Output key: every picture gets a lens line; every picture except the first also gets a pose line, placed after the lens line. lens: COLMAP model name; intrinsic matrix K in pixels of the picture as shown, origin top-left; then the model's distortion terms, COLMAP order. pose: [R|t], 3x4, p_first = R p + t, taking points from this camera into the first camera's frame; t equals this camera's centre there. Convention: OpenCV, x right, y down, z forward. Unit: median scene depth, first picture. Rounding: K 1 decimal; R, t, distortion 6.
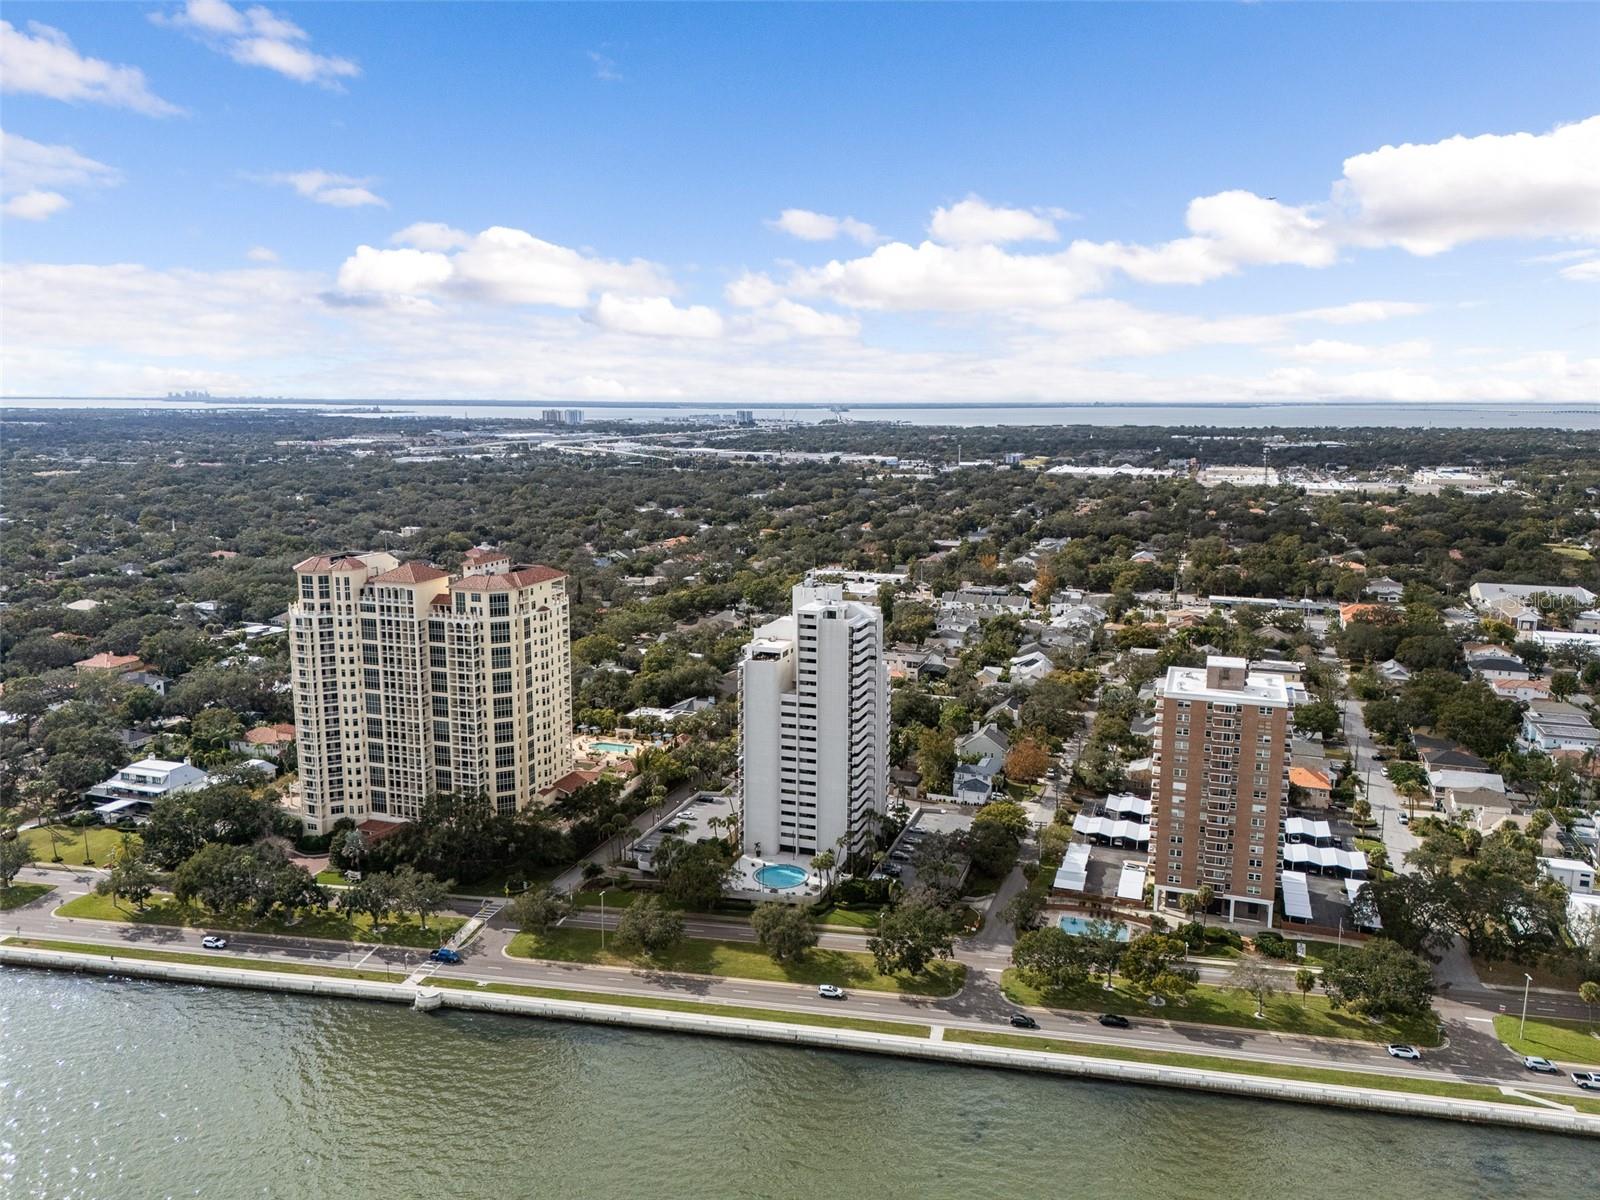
lens RADIAL K [[1176.6, 0, 803.1], [0, 1176.6, 599.0], [0, 0, 1]] dist [0.071482, -0.061265]
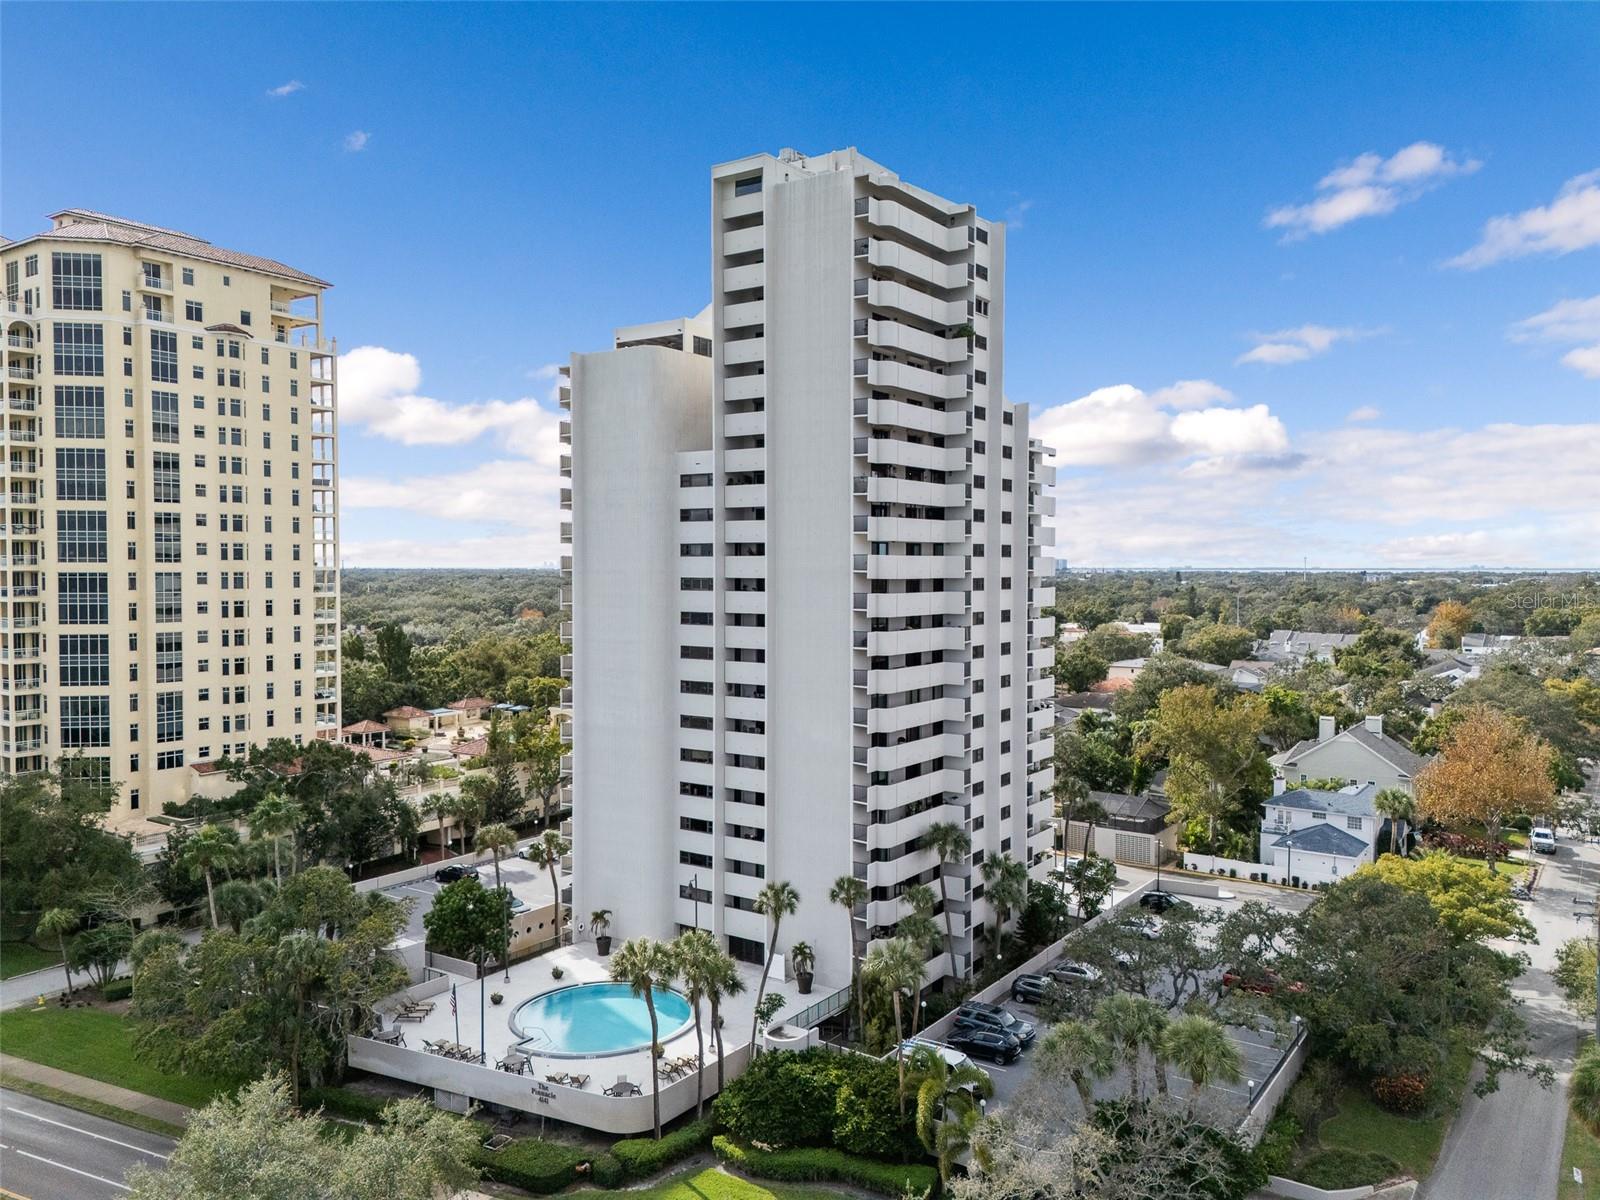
lens RADIAL K [[1179.1, 0, 803.4], [0, 1179.1, 598.2], [0, 0, 1]] dist [0.061625, -0.048509]
pose [[0.963496, 0.004677, -0.267682, 0.102152], [-0.042743, 0.989710, -0.136555, 0.162203], [0.264289, 0.143011, 0.953781, 0.682706]]
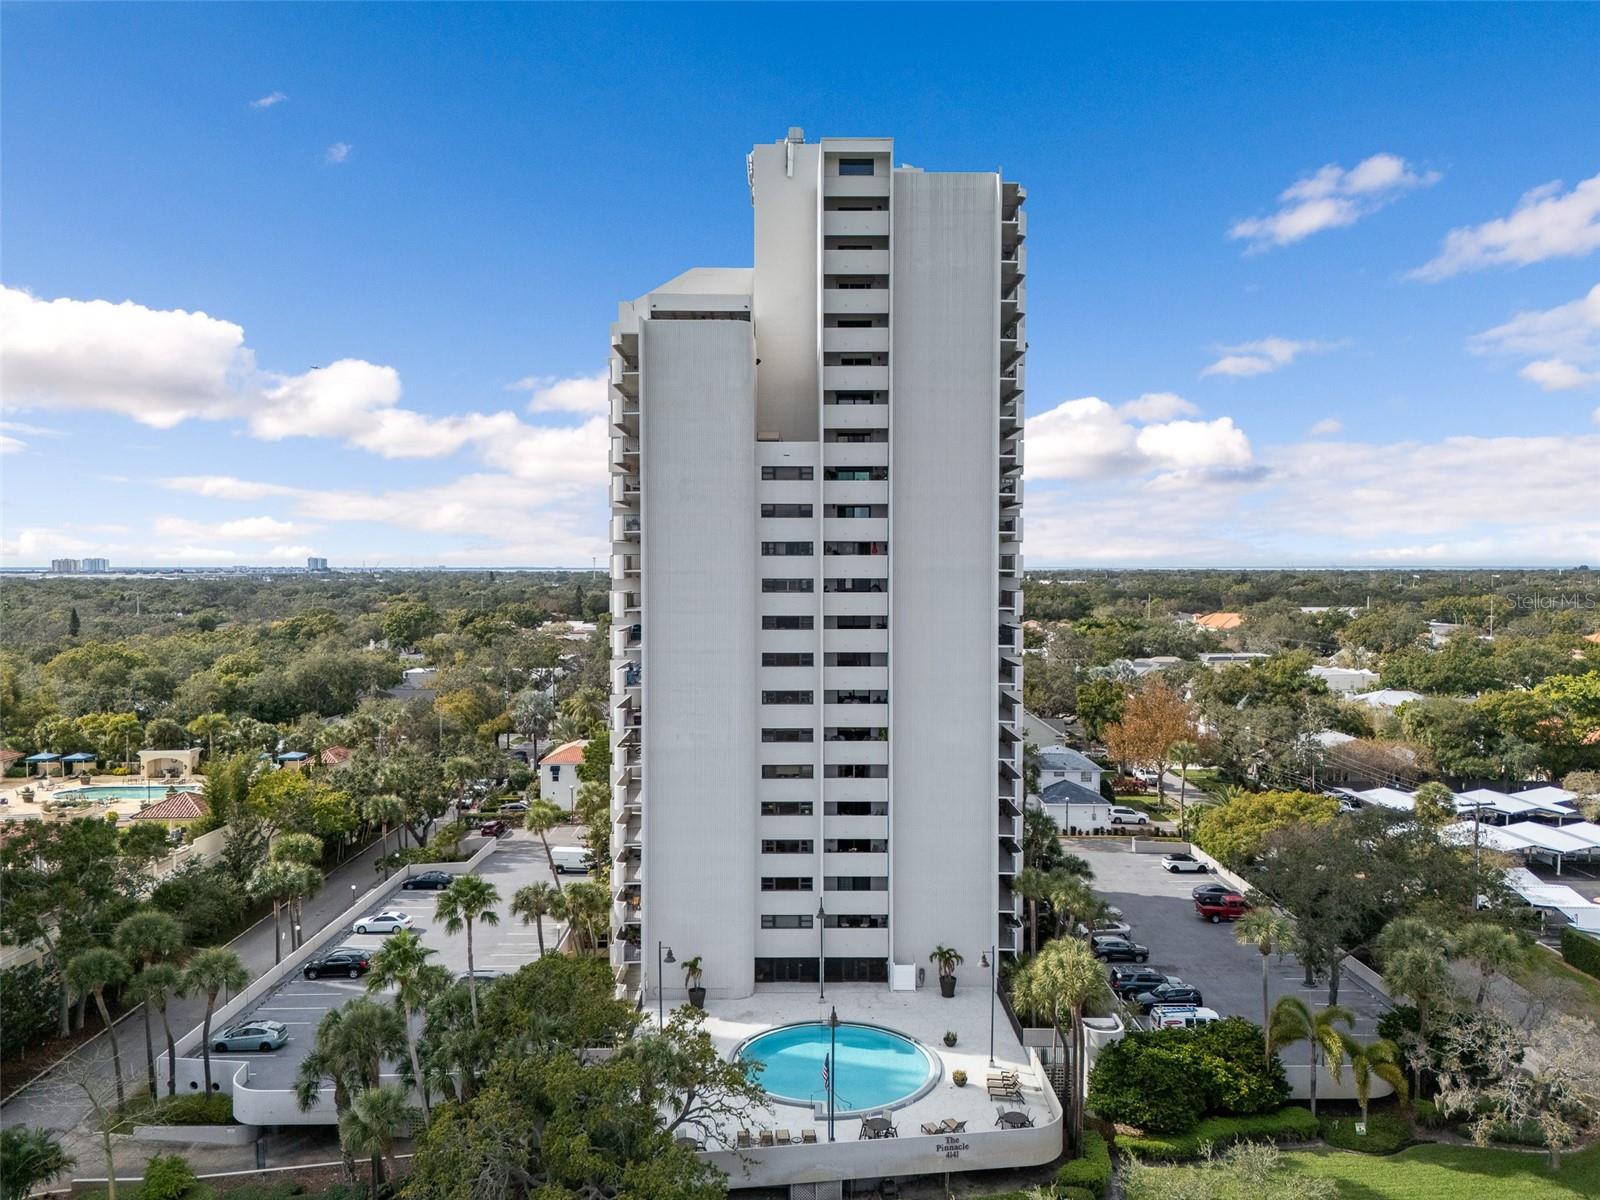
lens RADIAL K [[1179.1, 0, 803.4], [0, 1179.1, 598.2], [0, 0, 1]] dist [0.061625, -0.048509]
pose [[0.941787, -0.014089, 0.335914, -0.108282], [0.061341, 0.989552, -0.130473, 0.157838], [-0.330566, 0.143483, 0.932812, 0.703985]]
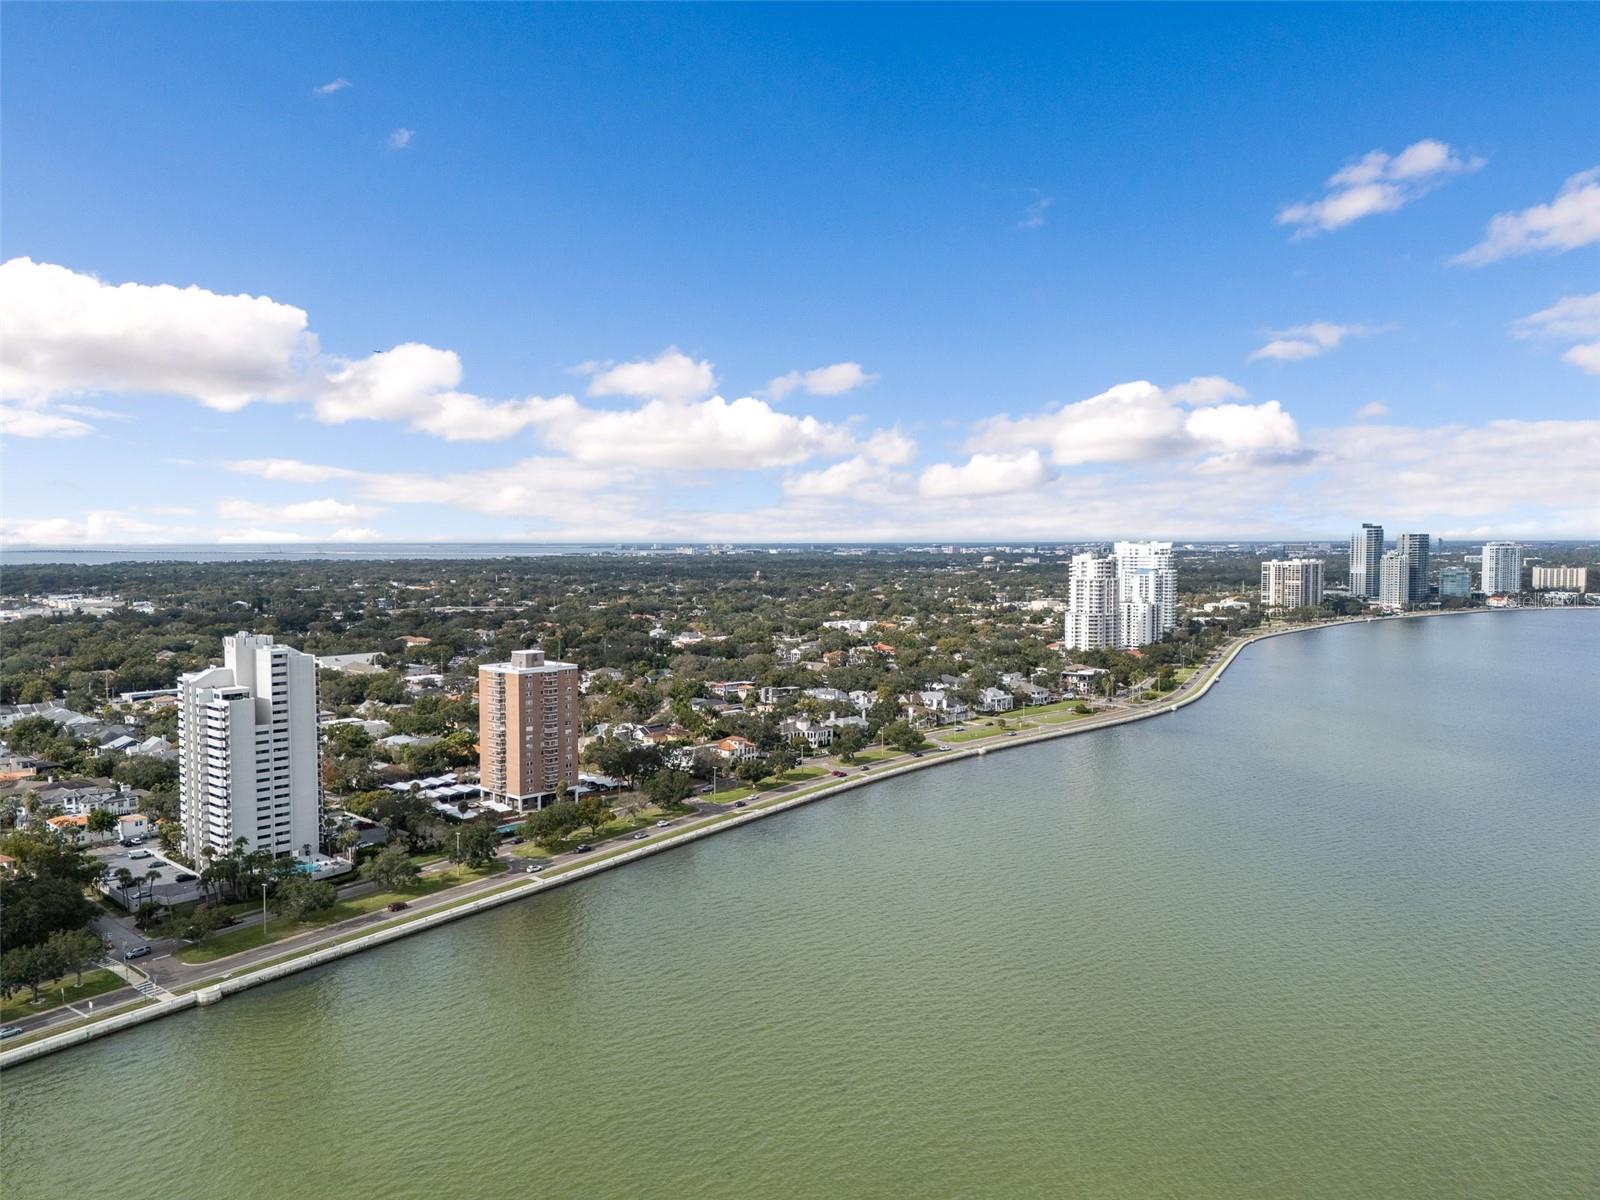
lens RADIAL K [[1176.6, 0, 803.1], [0, 1176.6, 599.0], [0, 0, 1]] dist [0.071482, -0.061265]
pose [[0.408546, -0.052404, 0.911232, -0.867108], [0.158250, 0.987297, -0.014172, 0.057831], [-0.898914, 0.149993, 0.411649, -0.016443]]
